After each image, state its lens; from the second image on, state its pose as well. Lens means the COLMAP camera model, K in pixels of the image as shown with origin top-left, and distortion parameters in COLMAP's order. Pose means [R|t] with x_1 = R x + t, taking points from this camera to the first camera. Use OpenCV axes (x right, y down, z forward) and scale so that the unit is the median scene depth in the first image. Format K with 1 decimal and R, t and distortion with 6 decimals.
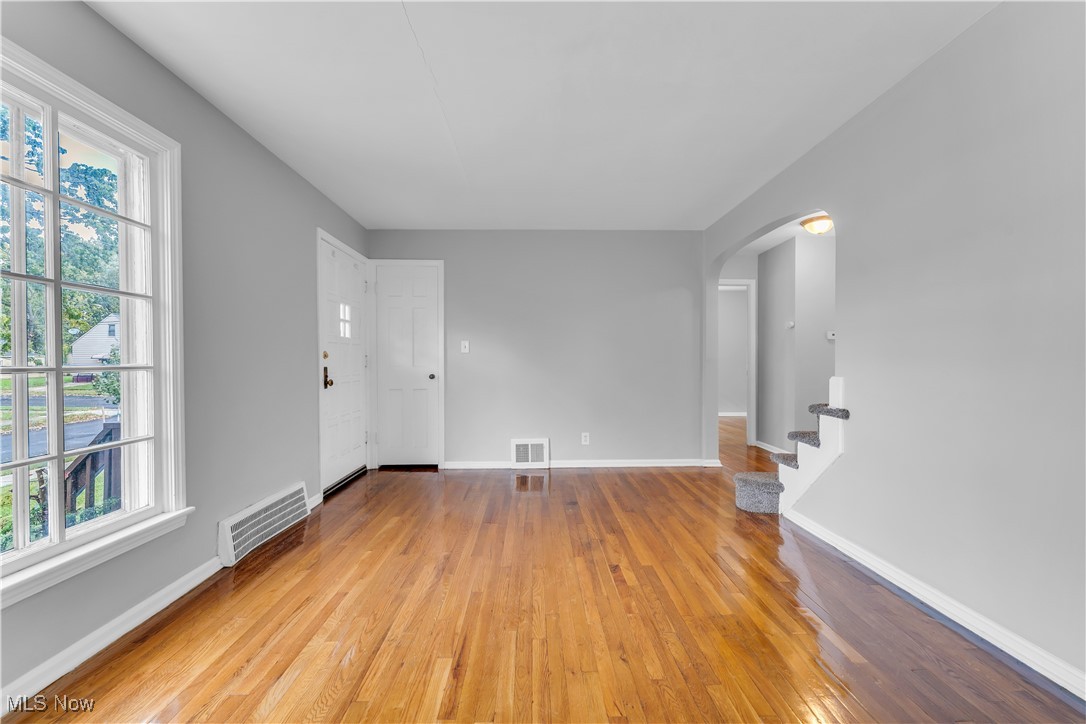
lens RADIAL K [[439.1, 0, 543.6], [0, 439.1, 363.1], [0, 0, 1]] dist [0.001710, 0.000139]
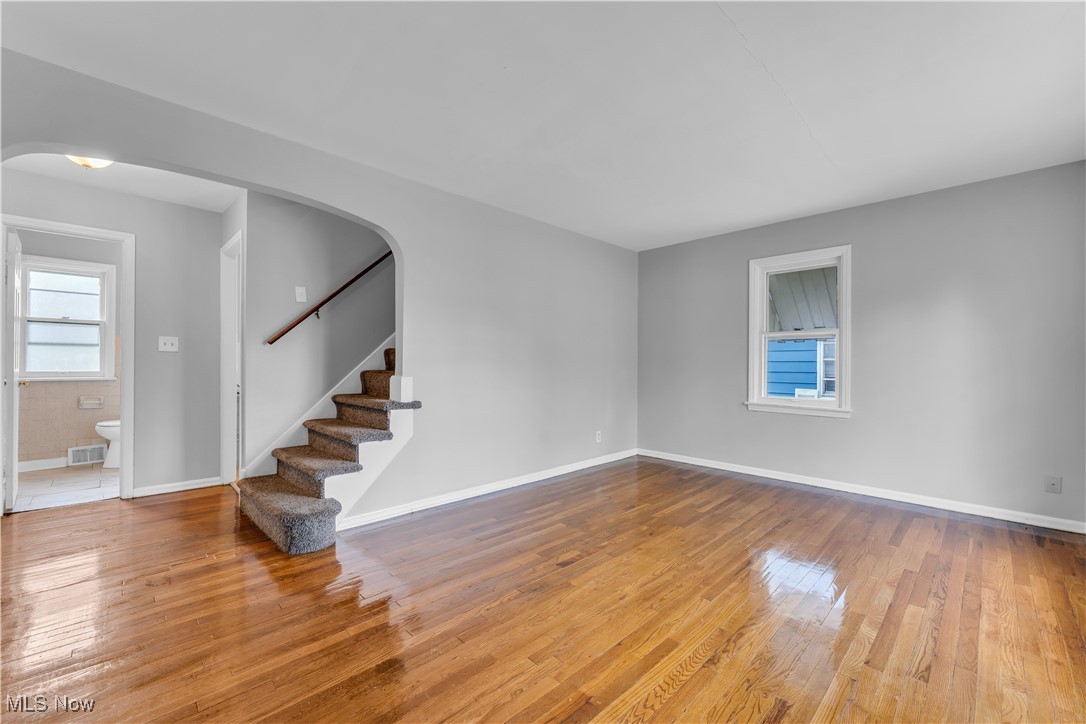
lens RADIAL K [[439.1, 0, 543.7], [0, 439.1, 363.1], [0, 0, 1]] dist [0.001710, 0.000139]
pose [[-0.683778, 0.000717, 0.729690, -0.483649], [-0.000308, 0.999999, -0.001271, -0.005458], [-0.729690, -0.001094, -0.683777, 1.504842]]
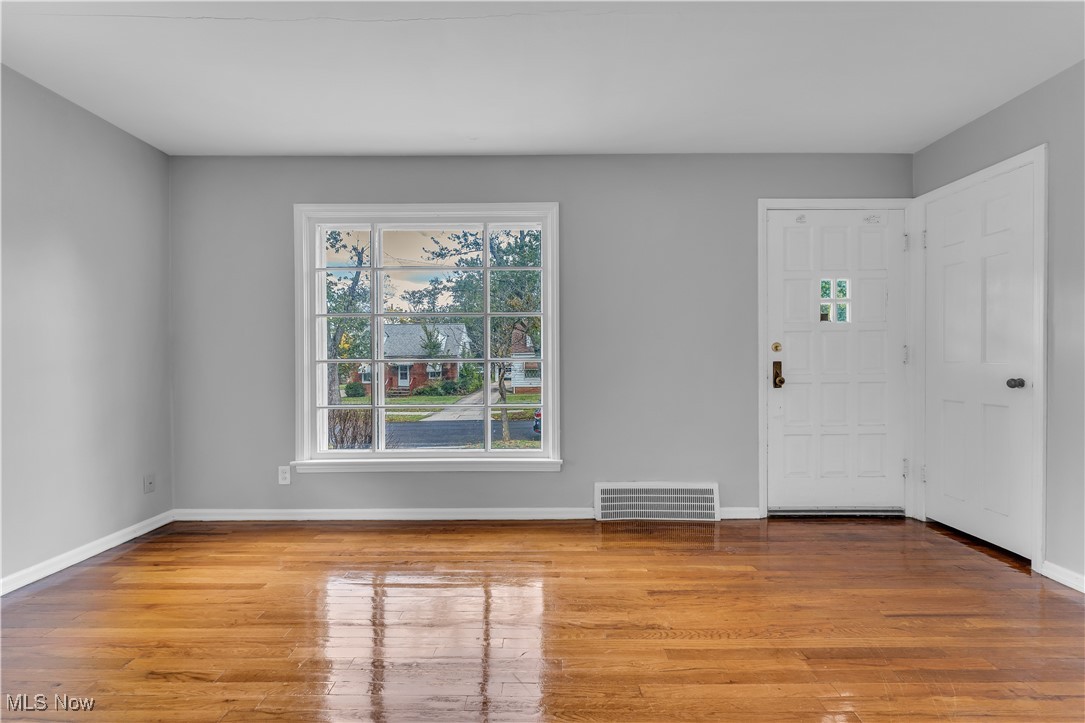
lens RADIAL K [[438.7, 0, 544.7], [0, 438.7, 360.6], [0, 0, 1]] dist [0.001710, 0.000139]
pose [[-0.030438, 0.010281, -0.999484, 0.456917], [0.000011, 0.999947, 0.010285, -0.002063], [0.999537, 0.000302, -0.030436, 0.770682]]
